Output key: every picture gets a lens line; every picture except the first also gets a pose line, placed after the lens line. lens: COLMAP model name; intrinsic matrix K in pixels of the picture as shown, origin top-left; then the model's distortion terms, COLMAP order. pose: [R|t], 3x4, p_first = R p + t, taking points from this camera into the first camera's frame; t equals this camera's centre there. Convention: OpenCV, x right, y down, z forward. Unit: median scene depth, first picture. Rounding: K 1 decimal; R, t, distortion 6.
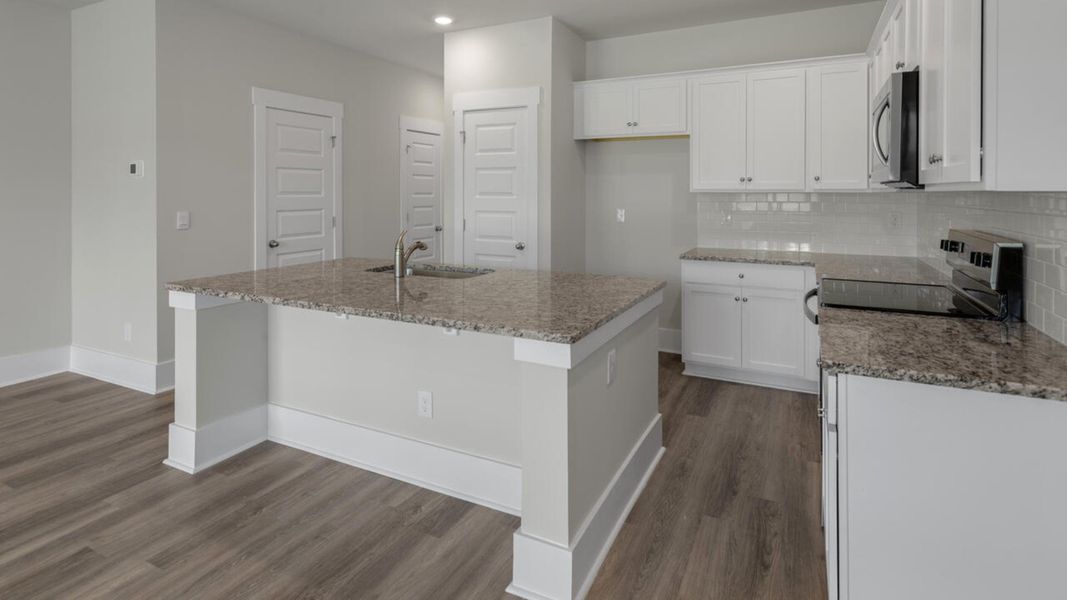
lens RADIAL K [[536.7, 0, 532.9], [0, 536.7, 292.7], [0, 0, 1]] dist [0.000088, -0.000289]
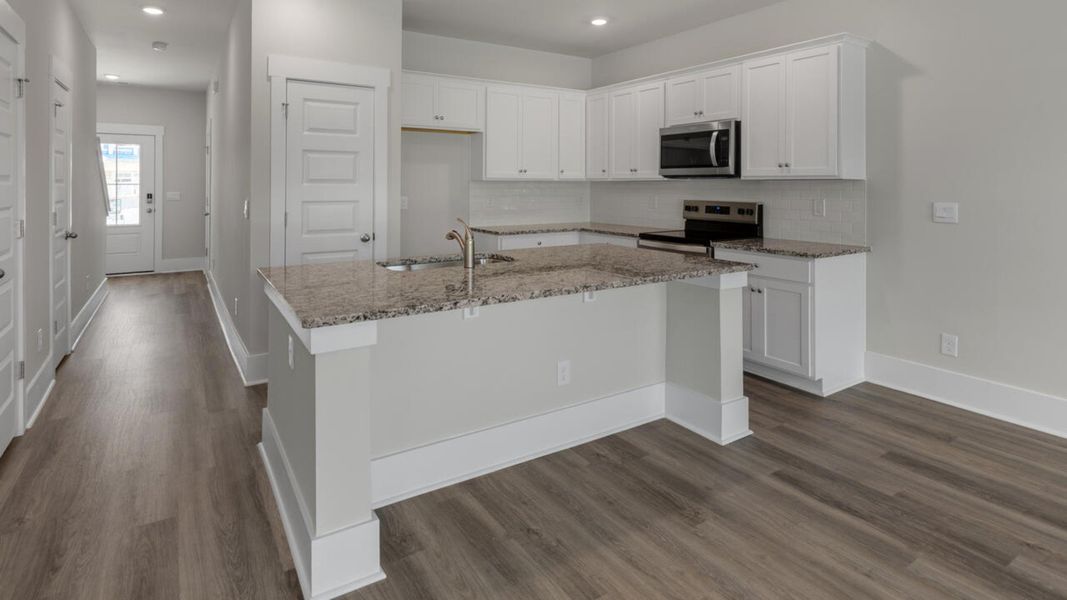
lens RADIAL K [[536.7, 0, 532.9], [0, 536.7, 292.7], [0, 0, 1]] dist [0.000088, -0.000289]
pose [[0.513943, -0.169936, 0.840824, -1.129310], [0.155268, 0.982420, 0.103648, -0.075899], [-0.843655, 0.077284, 0.531293, 0.461399]]
